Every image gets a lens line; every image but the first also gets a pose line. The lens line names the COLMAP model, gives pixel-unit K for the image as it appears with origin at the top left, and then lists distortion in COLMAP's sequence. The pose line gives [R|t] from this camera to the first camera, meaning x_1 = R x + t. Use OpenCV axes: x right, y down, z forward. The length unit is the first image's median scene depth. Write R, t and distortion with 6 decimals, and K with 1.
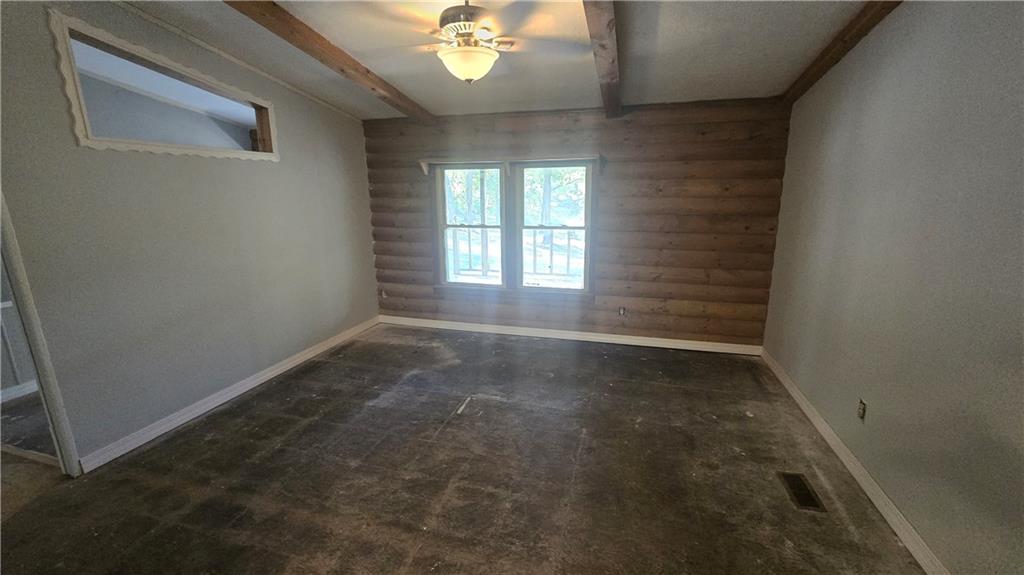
lens RADIAL K [[420.0, 0, 513.5], [0, 420.0, 286.9], [0, 0, 1]] dist [0.000363, -0.000471]
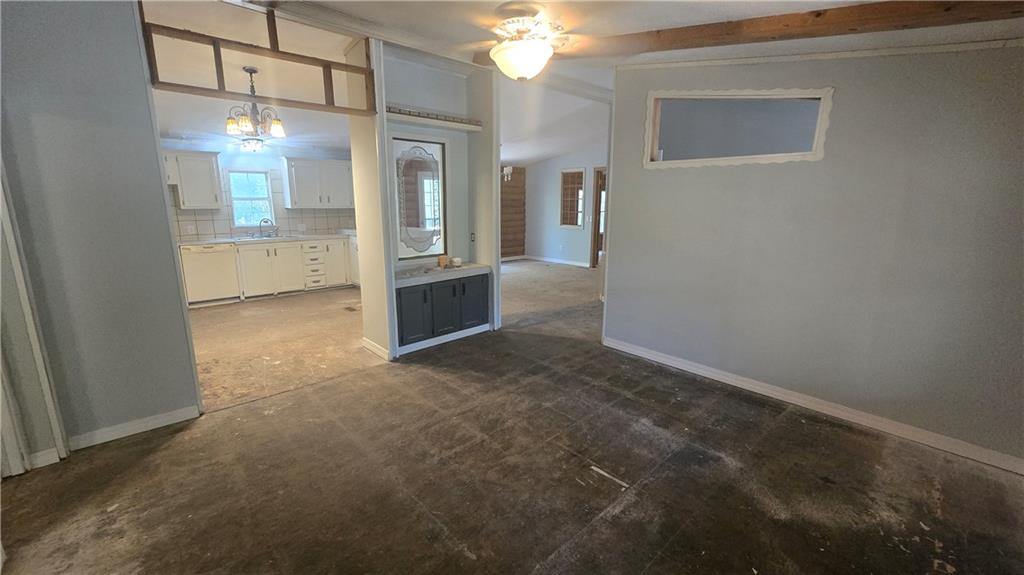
lens RADIAL K [[420.0, 0, 513.5], [0, 420.0, 286.9], [0, 0, 1]] dist [0.000363, -0.000471]
pose [[-0.521272, 0.177458, -0.834736, 0.563422], [-0.194526, 0.927682, 0.318694, -0.251094], [0.830924, 0.328505, -0.449055, 1.122897]]
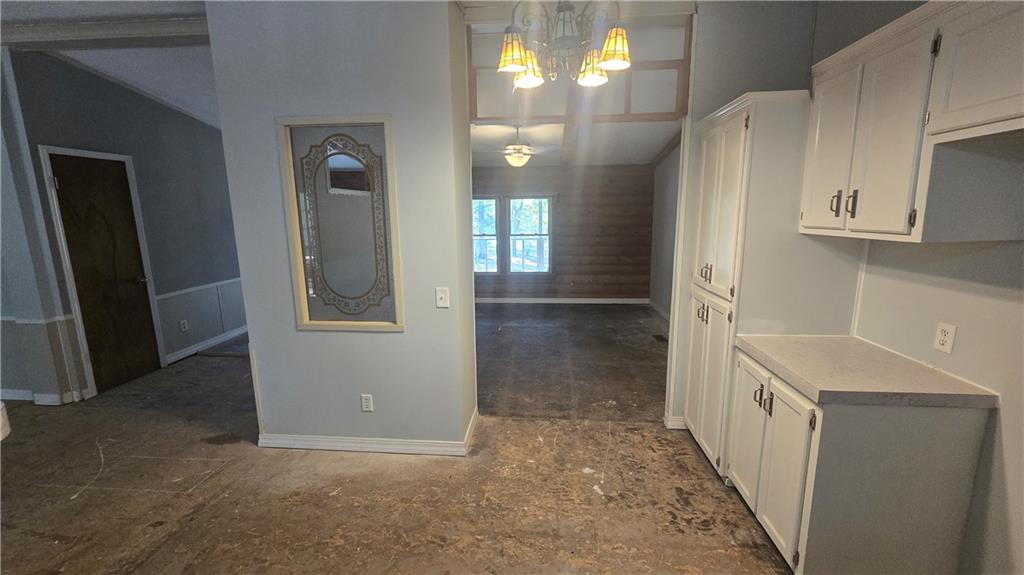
lens RADIAL K [[420.0, 0, 513.5], [0, 420.0, 286.9], [0, 0, 1]] dist [0.000363, -0.000471]
pose [[0.981117, -0.037536, 0.189740, -0.424027], [0.046400, 0.998019, -0.042490, 0.190600], [-0.187769, 0.050492, 0.980915, -0.882709]]
